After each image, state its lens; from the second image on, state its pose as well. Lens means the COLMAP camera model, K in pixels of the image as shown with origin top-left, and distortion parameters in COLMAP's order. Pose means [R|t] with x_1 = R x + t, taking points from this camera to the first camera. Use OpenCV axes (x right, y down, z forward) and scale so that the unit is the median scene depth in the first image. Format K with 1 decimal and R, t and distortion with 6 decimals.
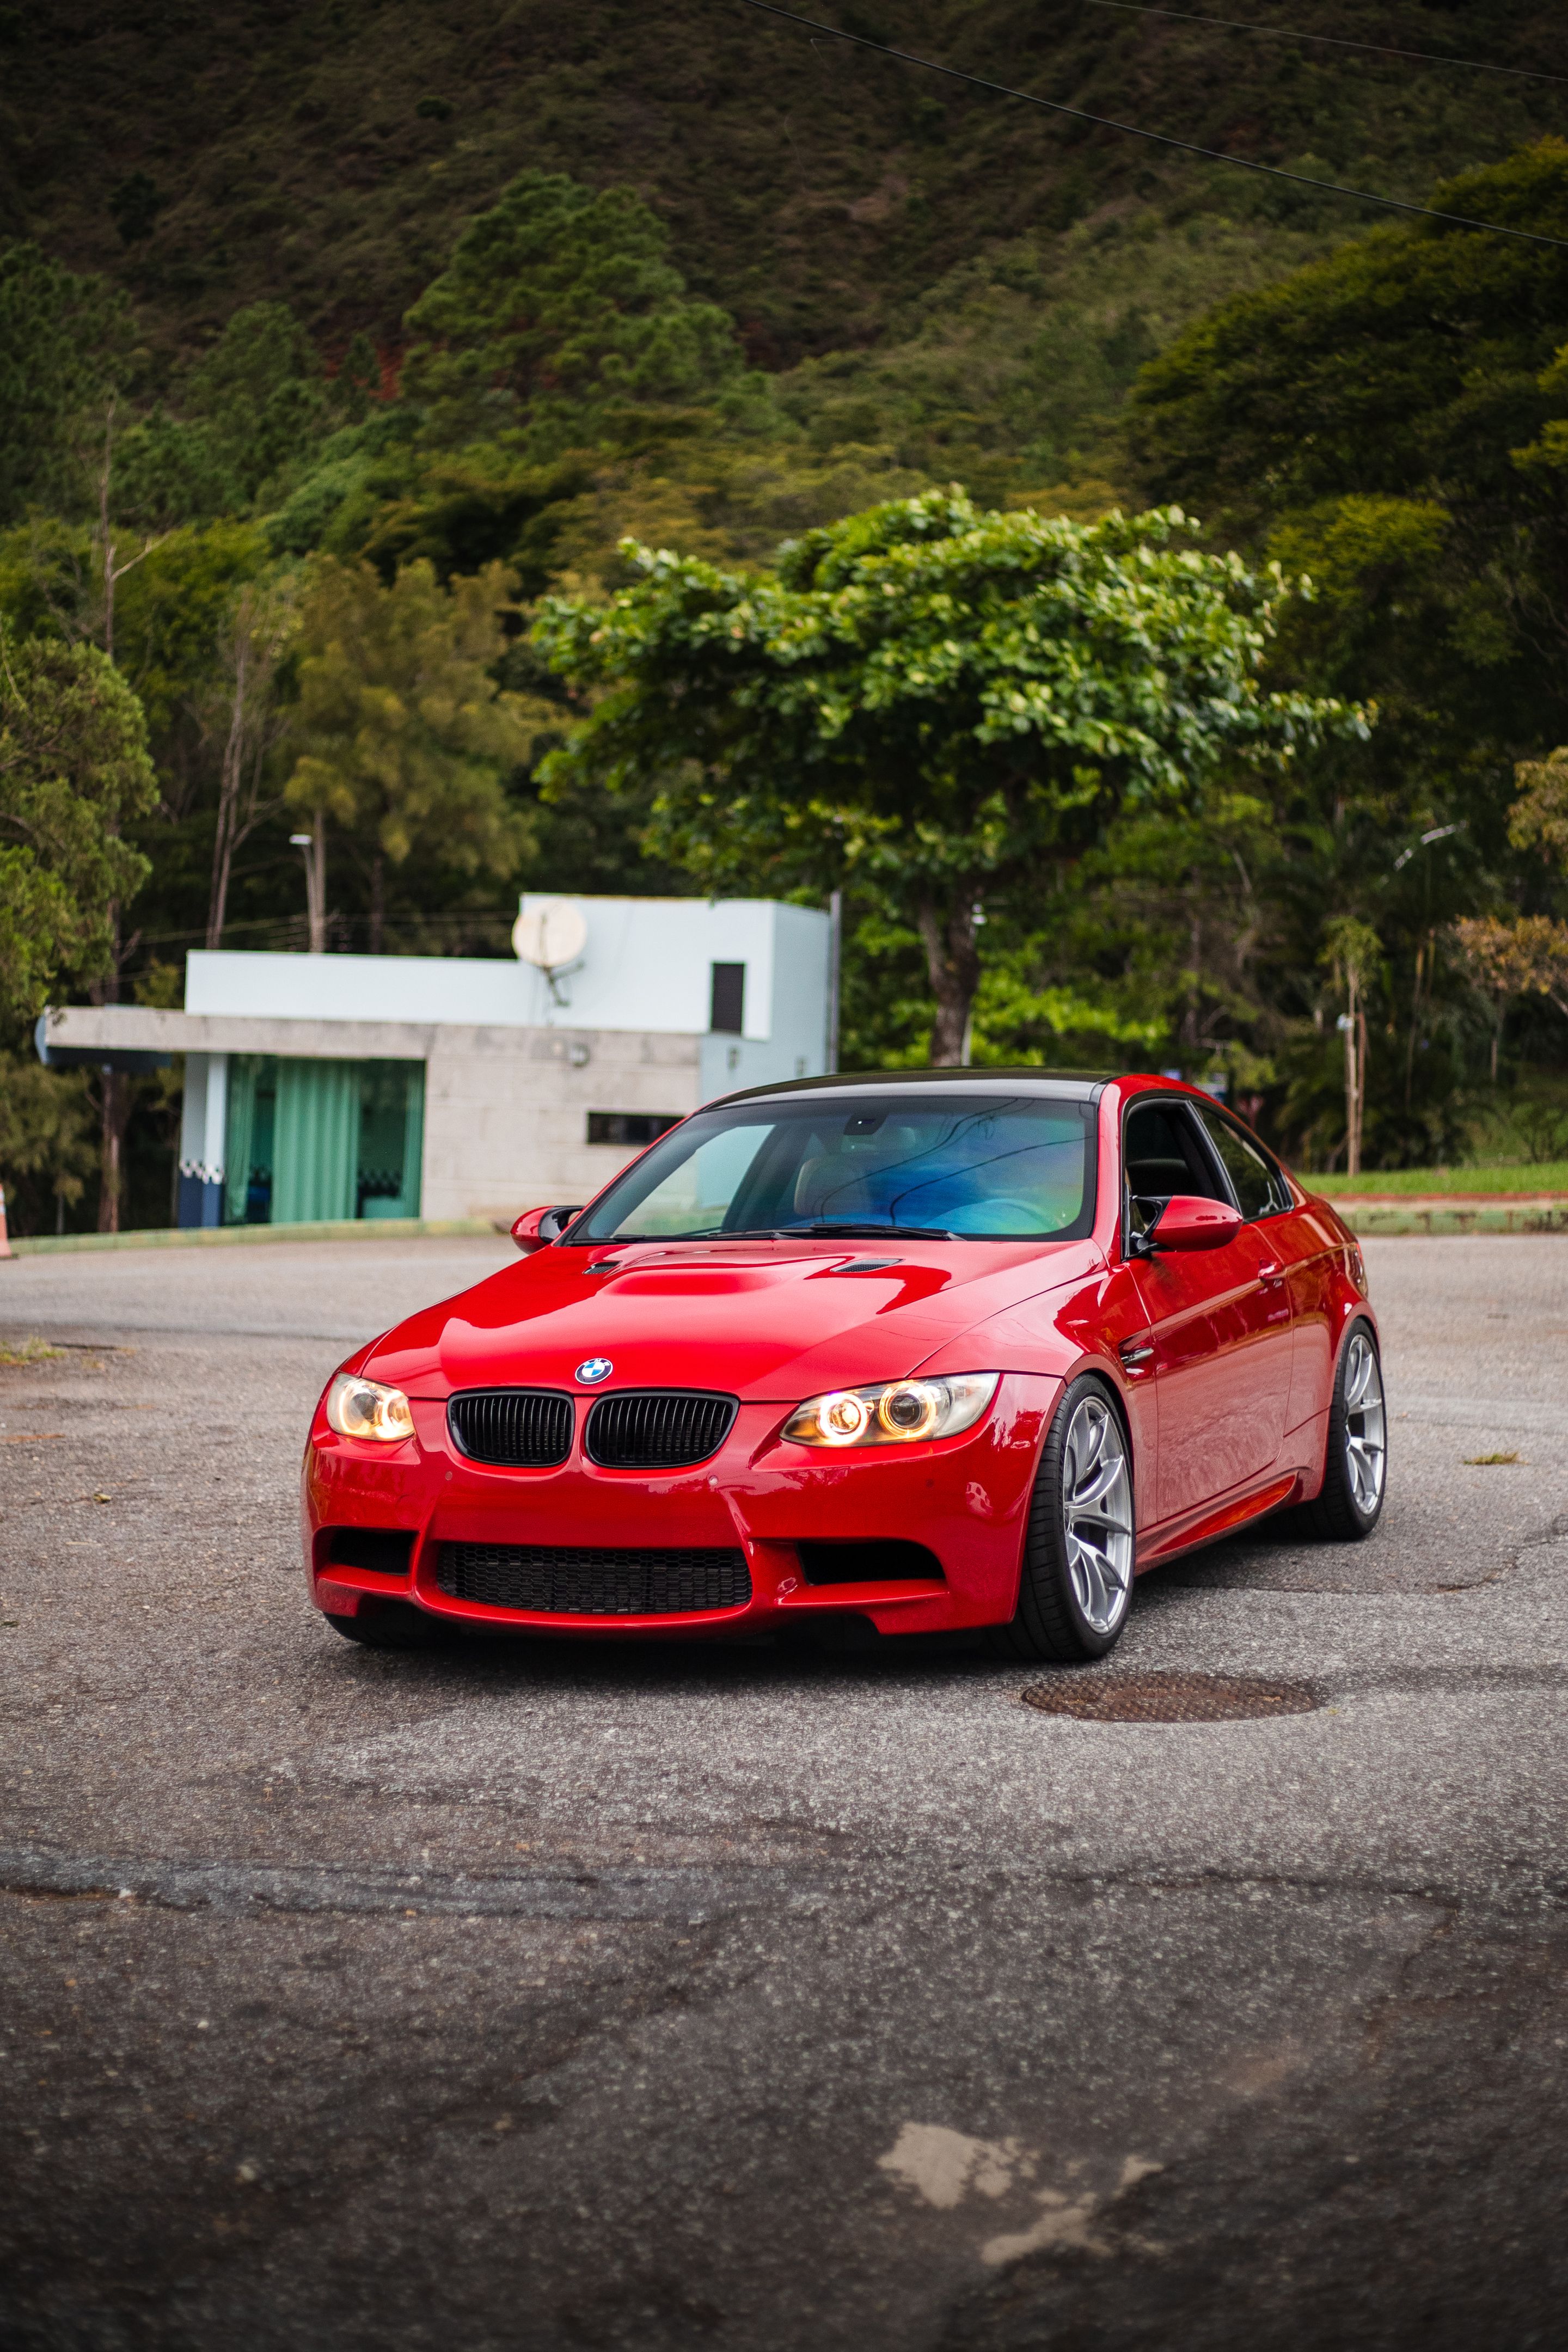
lens RADIAL K [[4164.7, 0, 784.0], [0, 4164.7, 1176.0], [0, 0, 1]] dist [-0.134394, -0.169757]
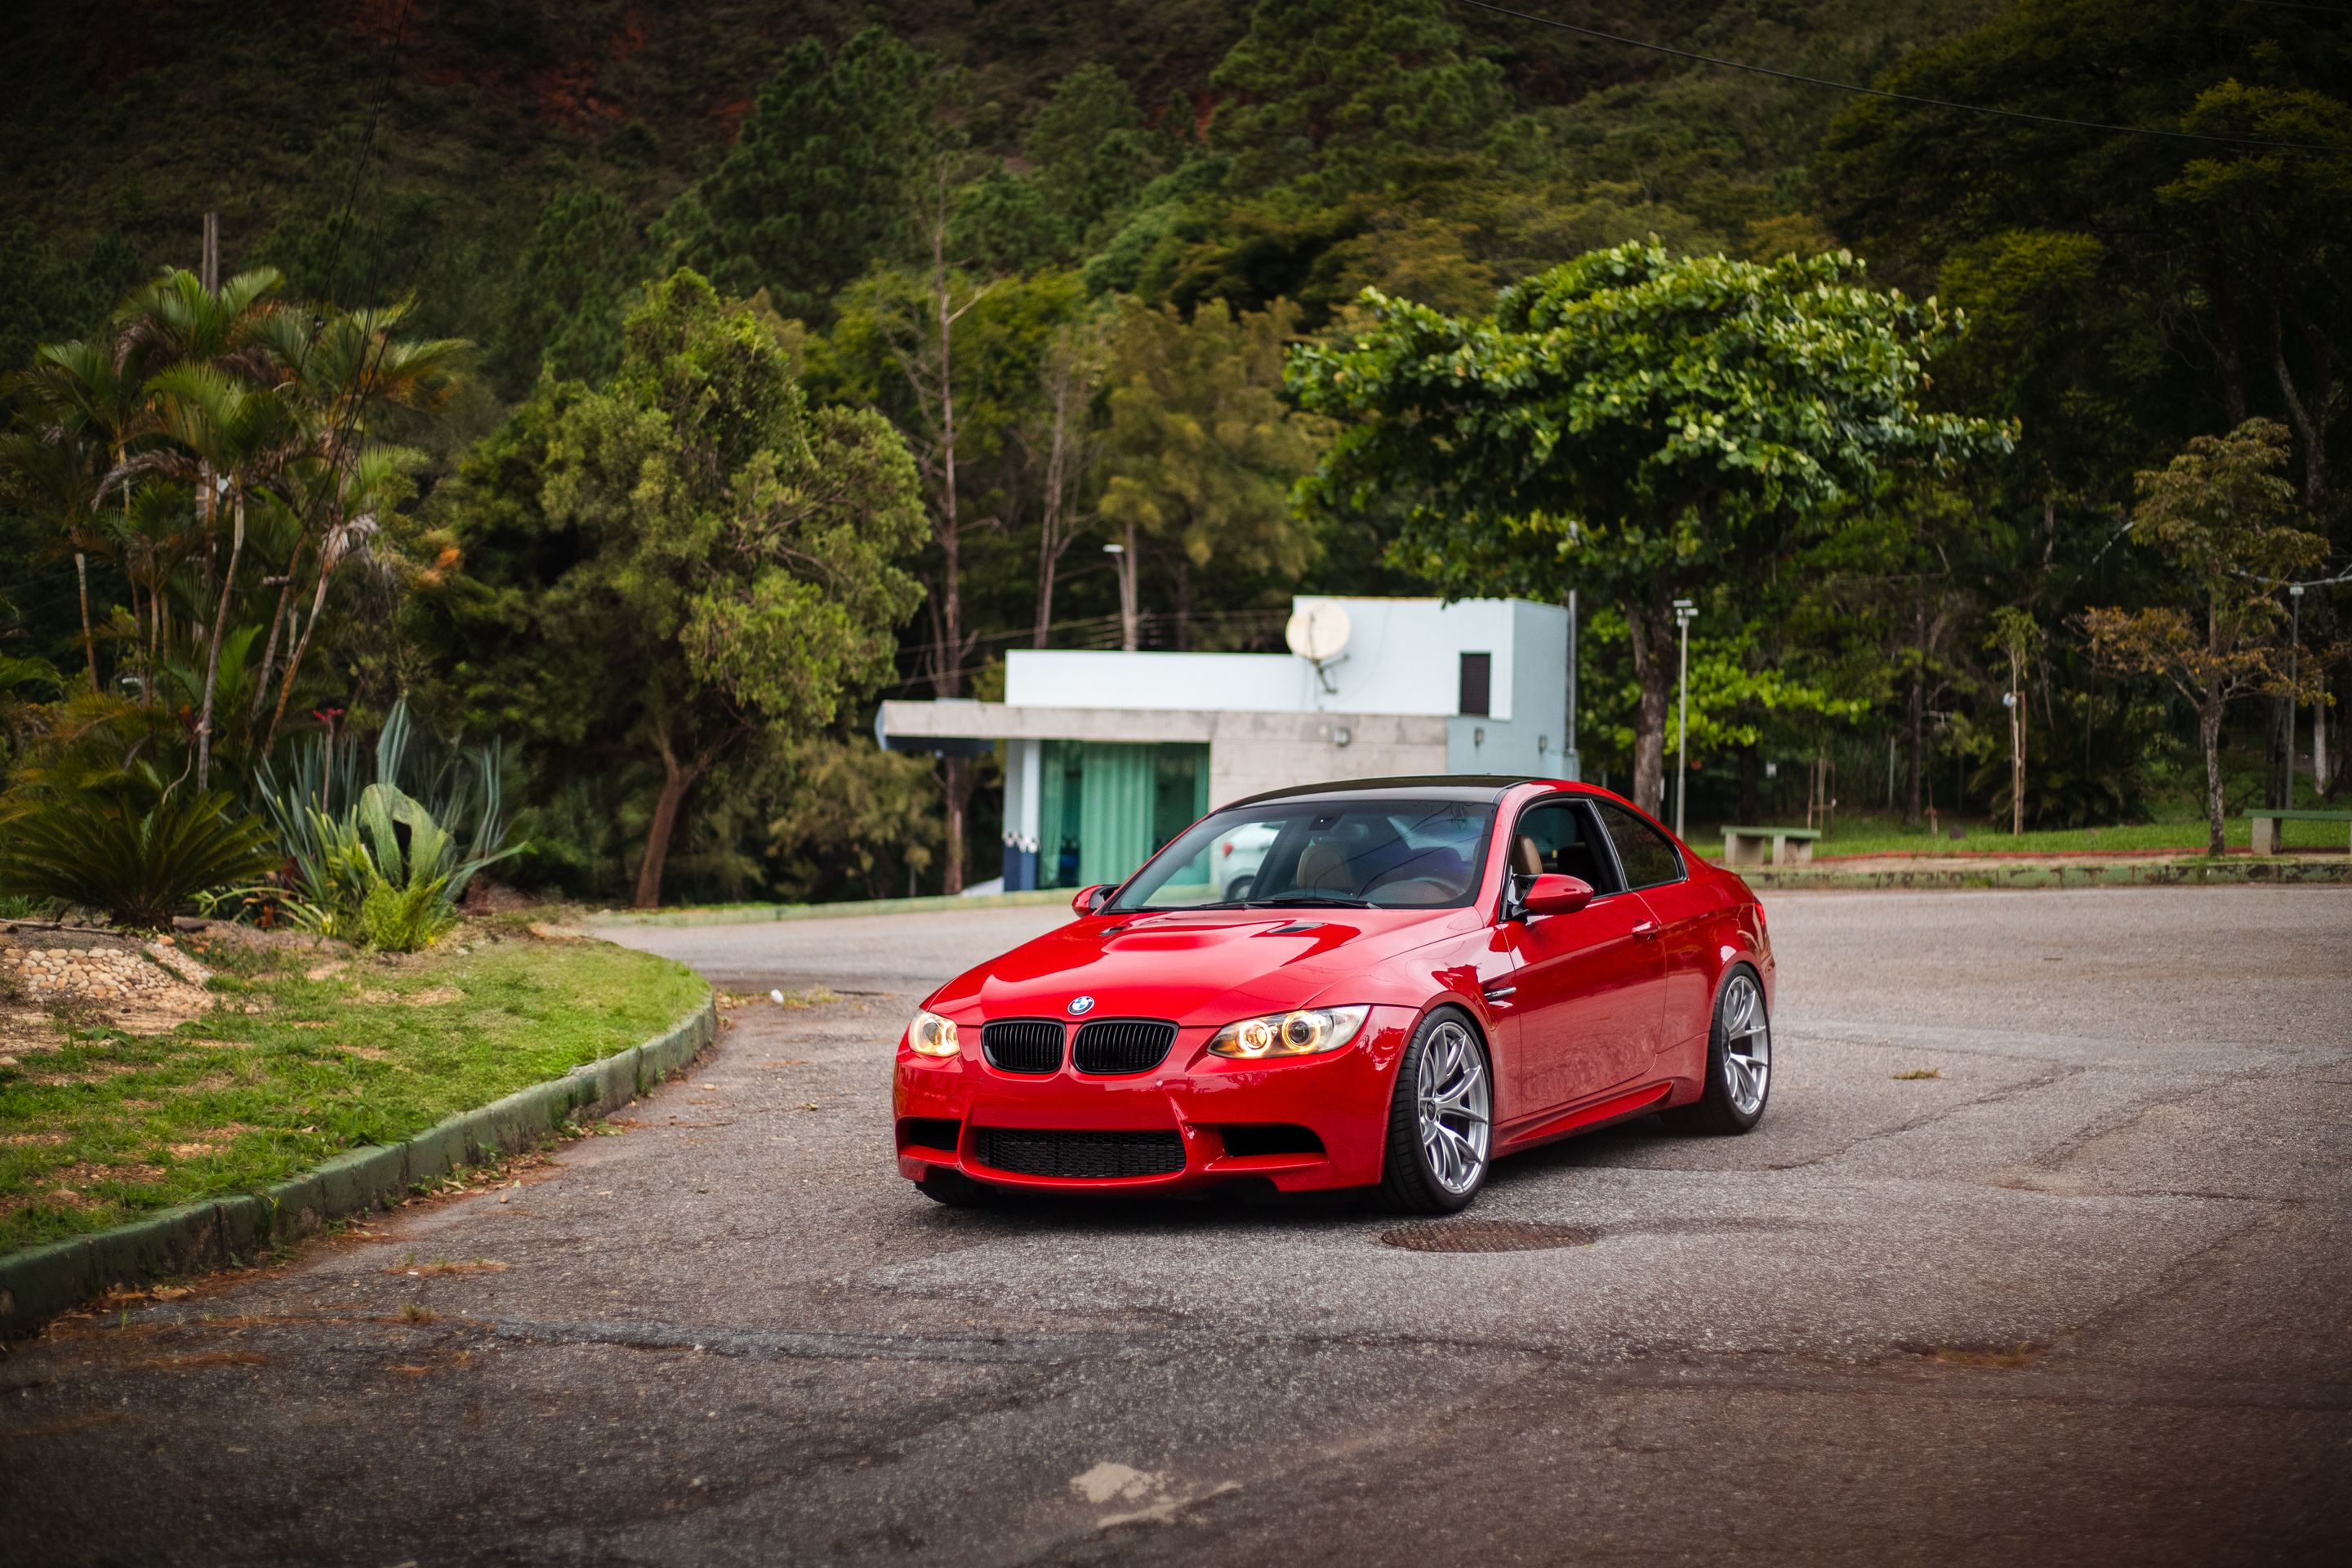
lens RADIAL K [[4164.7, 0, 1176.6], [0, 4164.7, 871.5], [0, 0, 1]] dist [-0.134394, -0.169757]
pose [[0.989798, -0.010507, -0.142087, 0.067963], [0.012160, 0.999868, 0.010773, -0.004836], [0.141955, -0.012391, 0.989796, -0.141789]]
